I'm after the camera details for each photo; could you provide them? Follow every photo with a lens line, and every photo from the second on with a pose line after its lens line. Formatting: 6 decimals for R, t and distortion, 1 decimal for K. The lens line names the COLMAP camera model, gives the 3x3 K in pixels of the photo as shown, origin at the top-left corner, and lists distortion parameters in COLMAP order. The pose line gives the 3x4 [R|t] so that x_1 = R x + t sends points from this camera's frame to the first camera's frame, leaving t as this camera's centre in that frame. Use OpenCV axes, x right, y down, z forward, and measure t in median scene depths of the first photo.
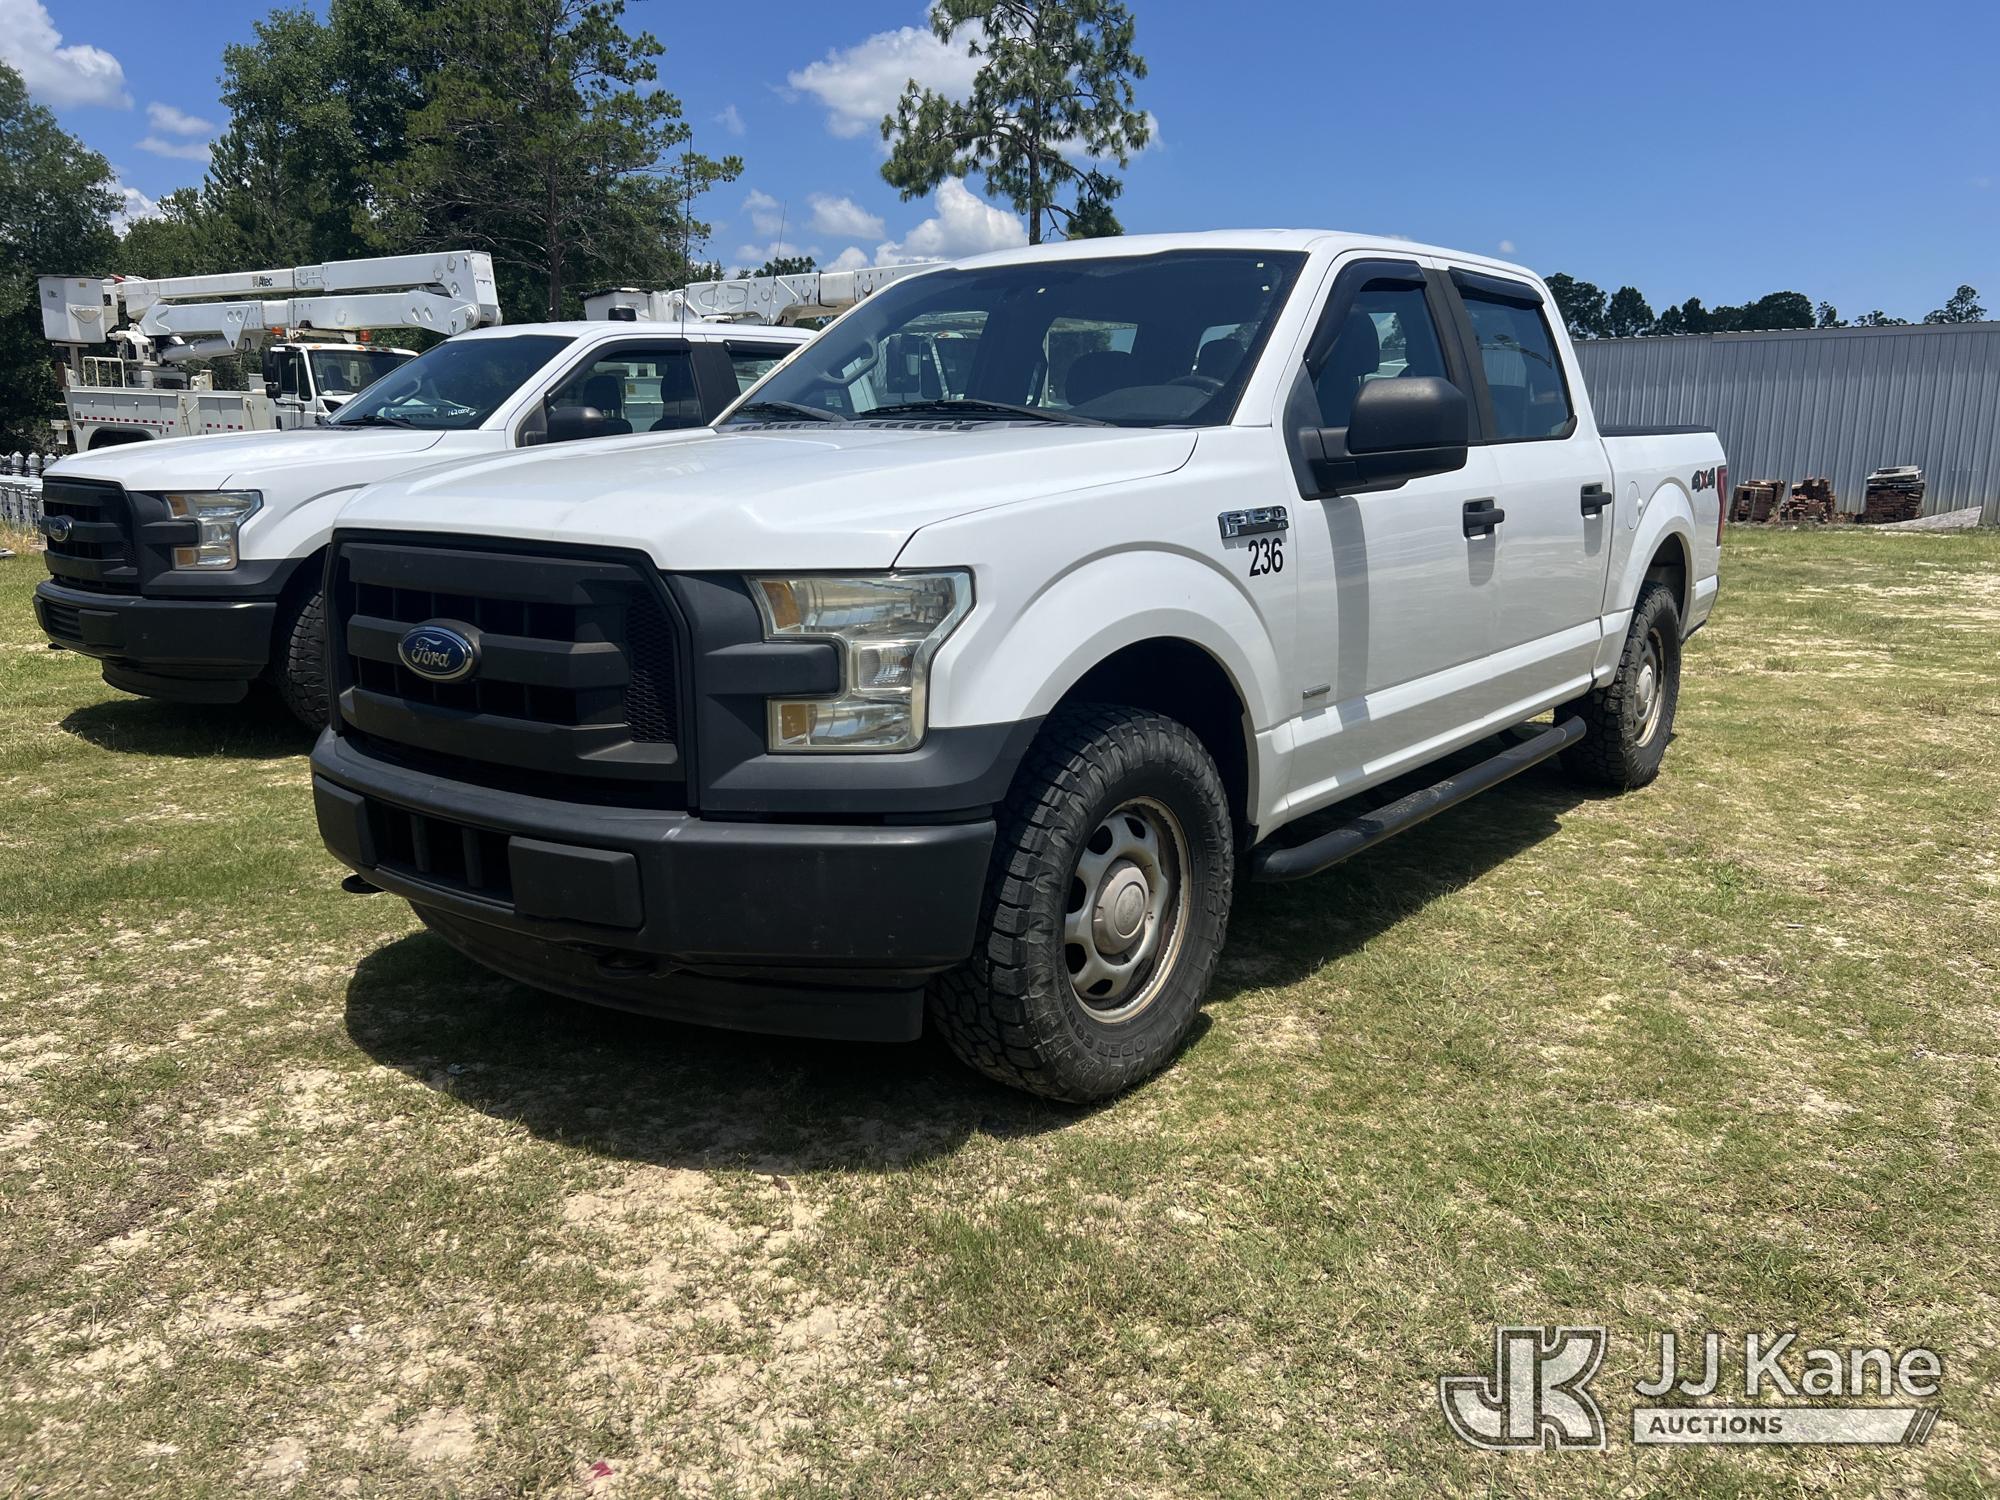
lens RADIAL K [[1527.5, 0, 1012.1], [0, 1527.5, 761.3], [0, 0, 1]] dist [0.012291, -0.000372]
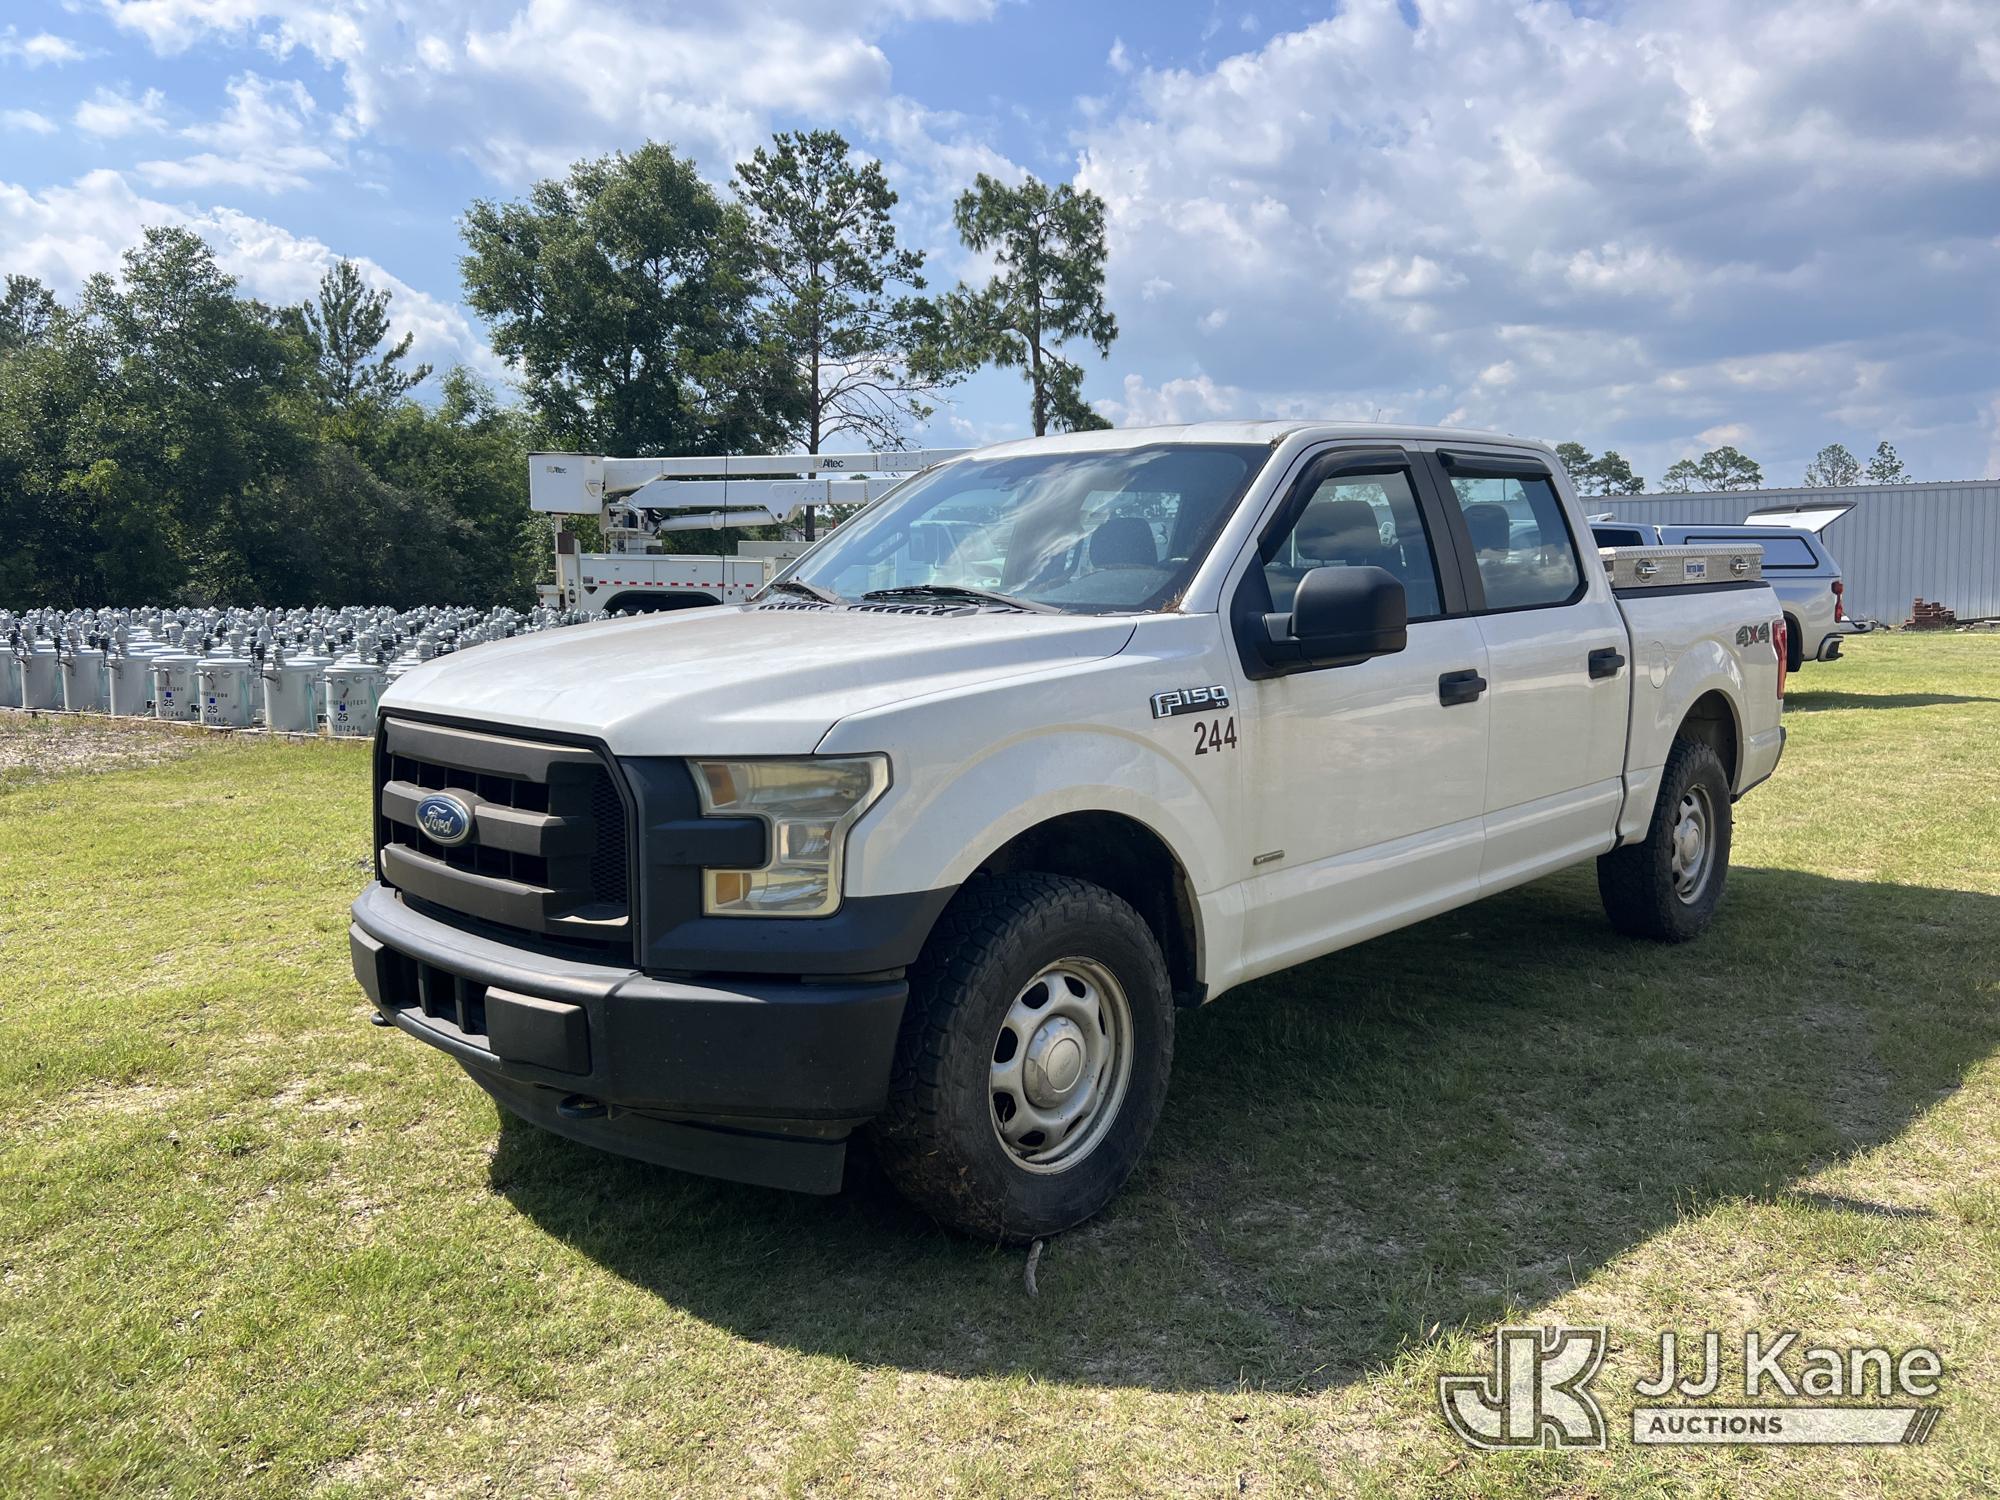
lens RADIAL K [[1527.5, 0, 993.1], [0, 1527.5, 751.7], [0, 0, 1]] dist [0.012291, -0.000372]
pose [[0.993177, 0.005395, -0.116496, 0.143022], [-0.015614, 0.996087, -0.086983, -0.025256], [0.115571, 0.088209, 0.989375, -0.075327]]
